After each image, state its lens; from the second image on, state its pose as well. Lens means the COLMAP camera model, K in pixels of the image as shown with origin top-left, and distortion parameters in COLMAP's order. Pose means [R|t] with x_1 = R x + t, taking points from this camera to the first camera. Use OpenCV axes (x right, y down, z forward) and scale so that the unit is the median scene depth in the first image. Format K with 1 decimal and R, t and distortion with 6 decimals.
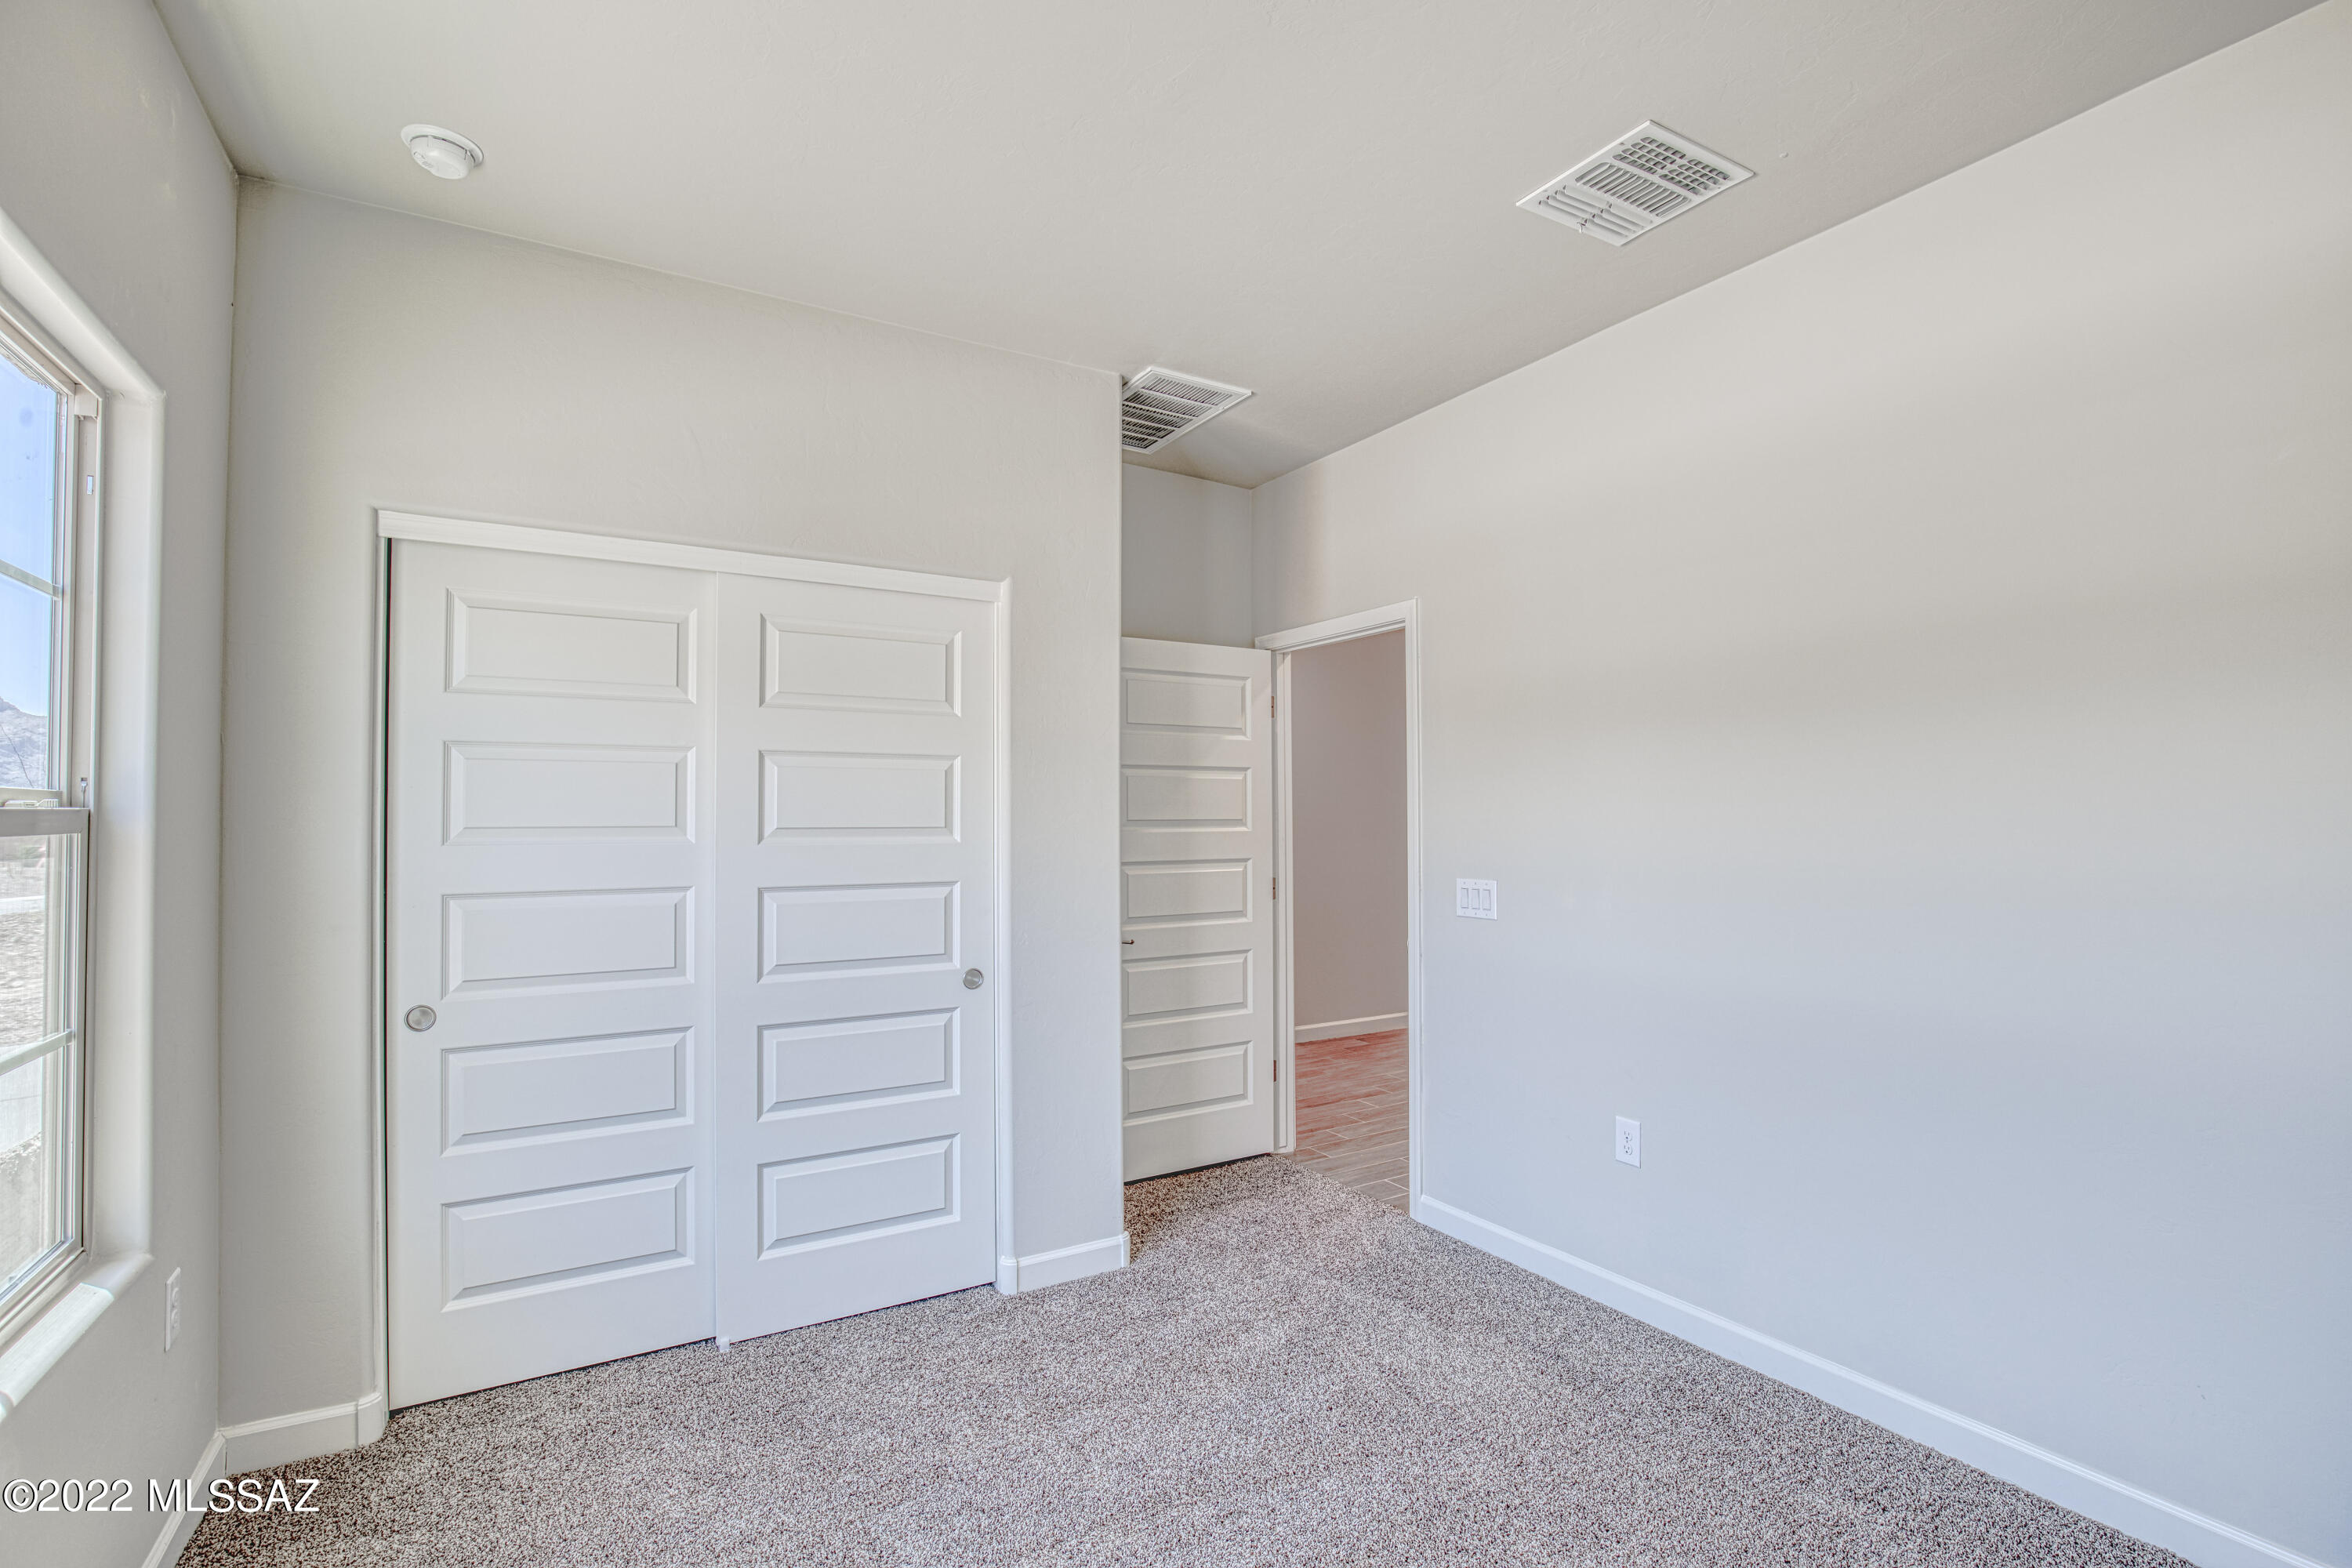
lens RADIAL K [[1087.6, 0, 1191.2], [0, 1087.6, 791.6], [0, 0, 1]] dist [-0.030532, 0.004661]
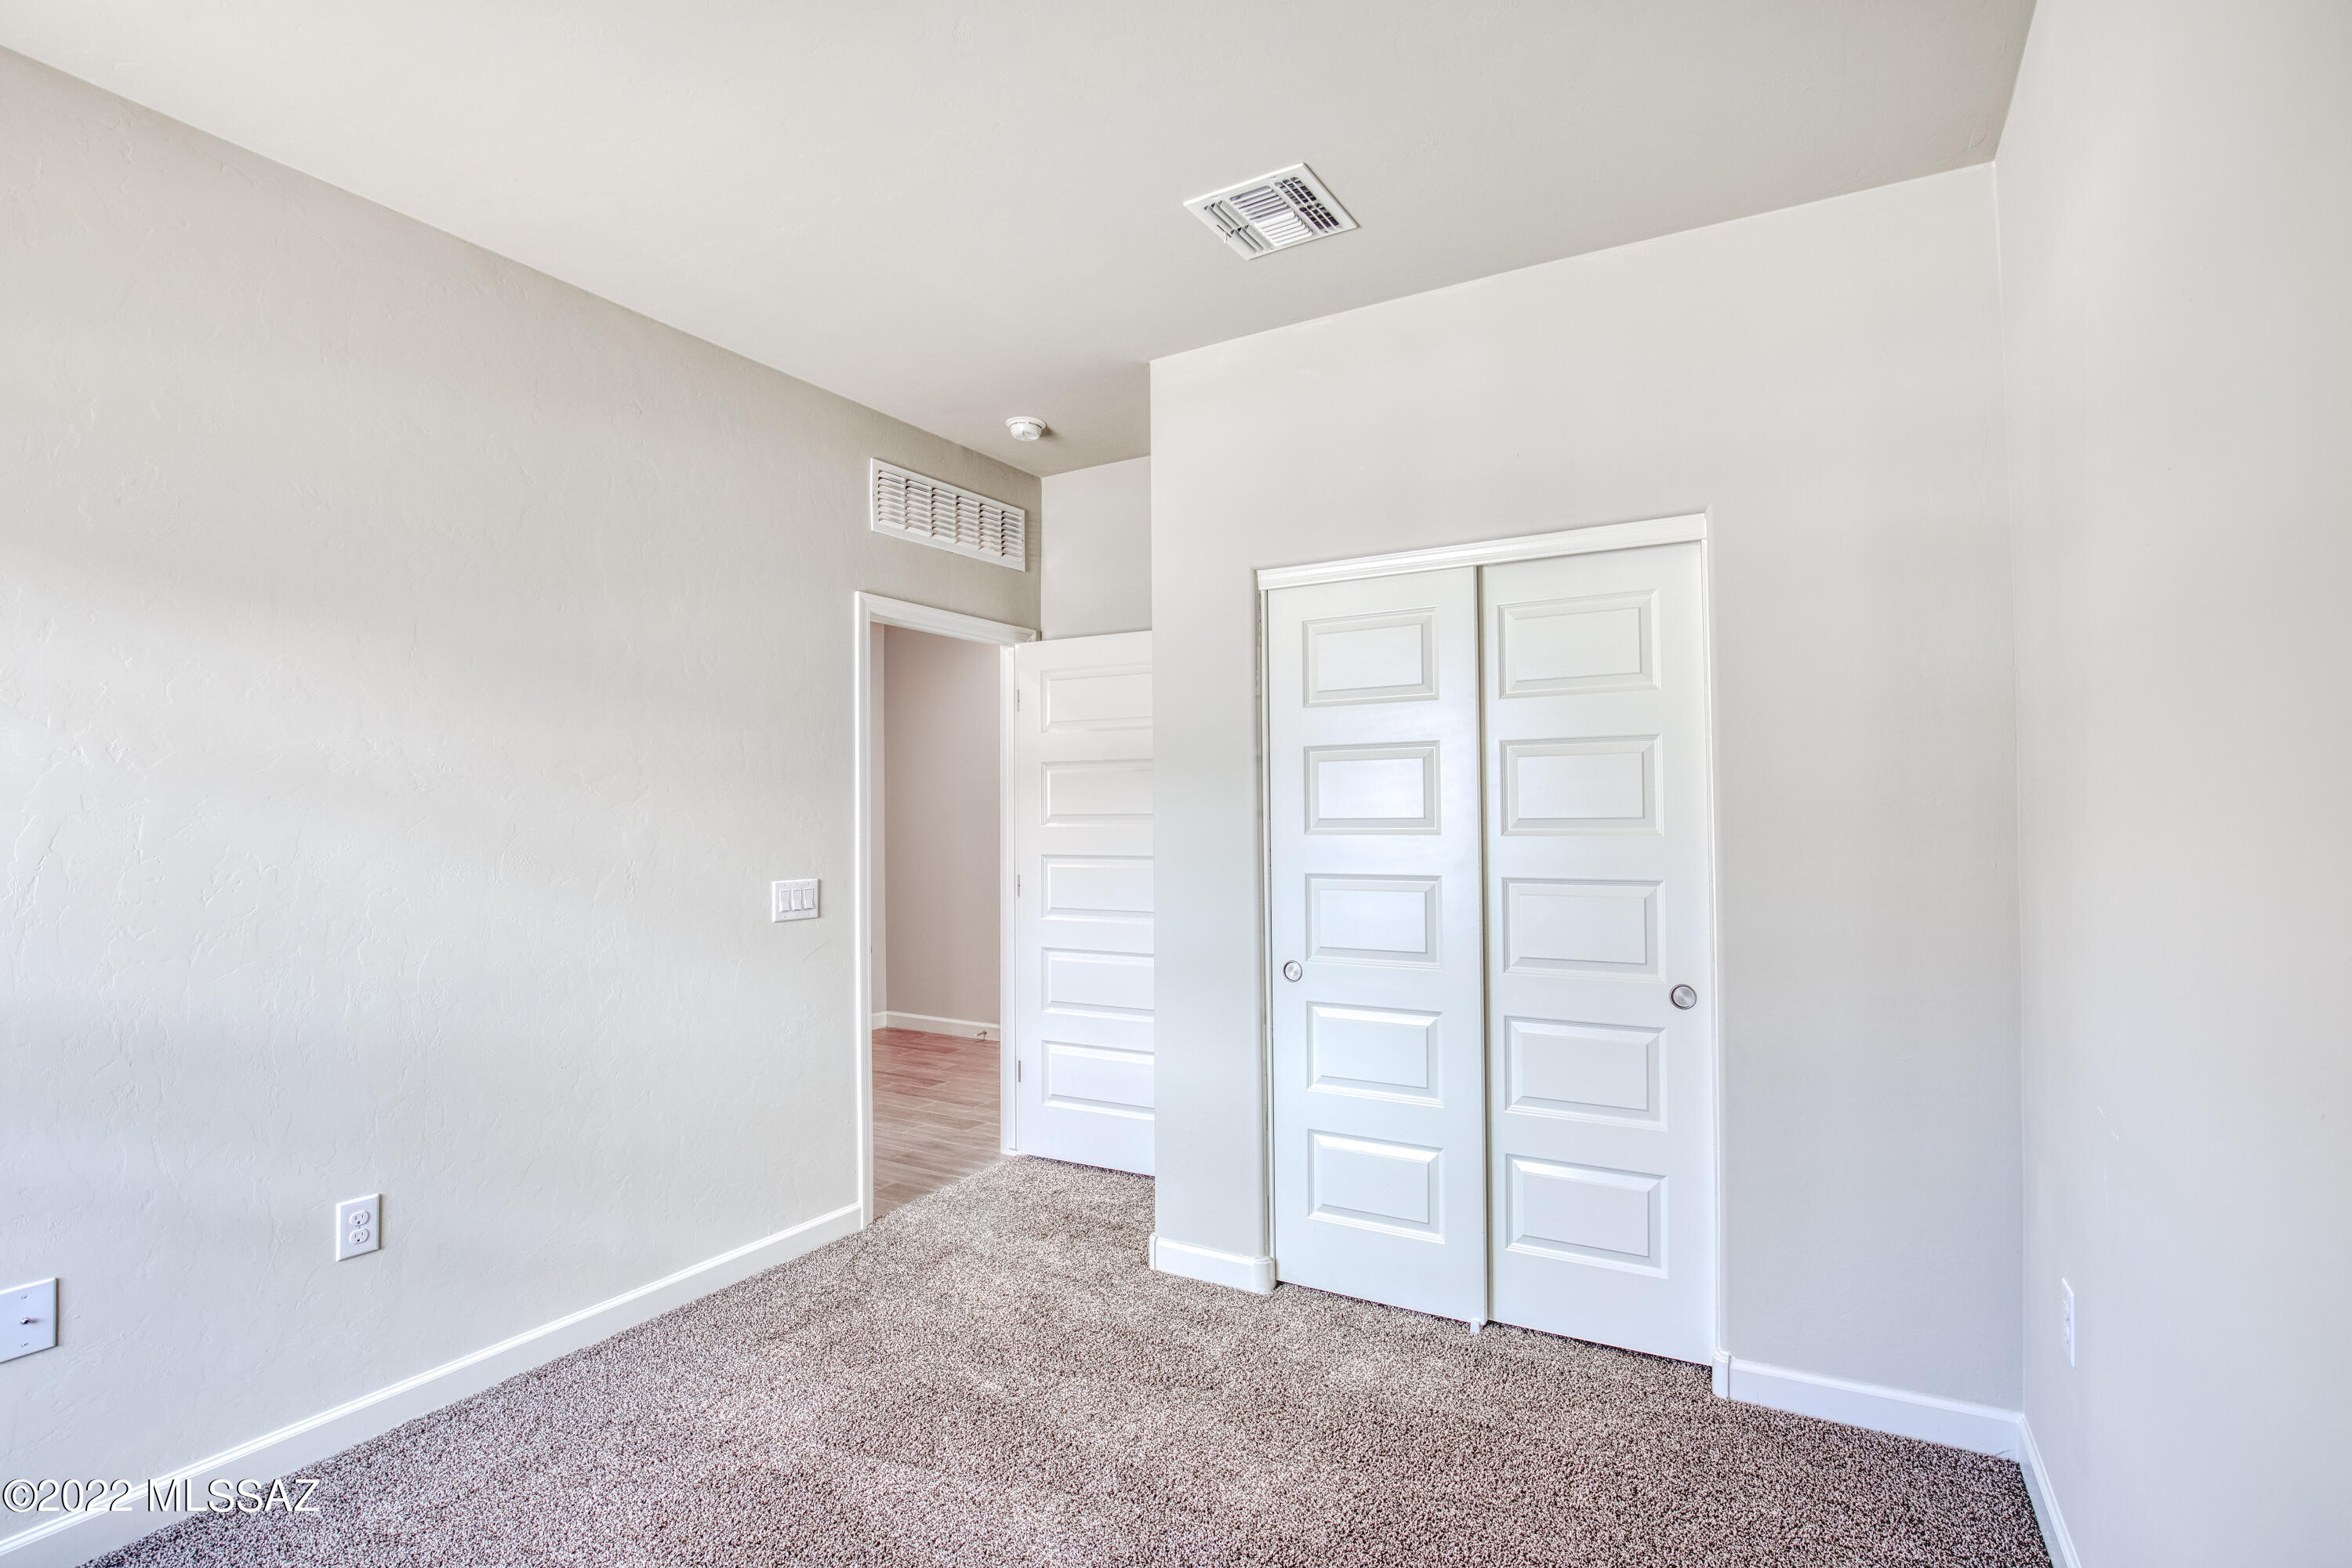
lens RADIAL K [[1160.7, 0, 1170.5], [0, 1160.7, 805.3], [0, 0, 1]] dist [-0.004135, -0.000136]
pose [[0.502131, -0.013704, -0.864683, 0.382070], [0.036461, 0.999321, 0.005335, 0.004695], [0.864023, -0.034206, 0.502289, 0.210944]]
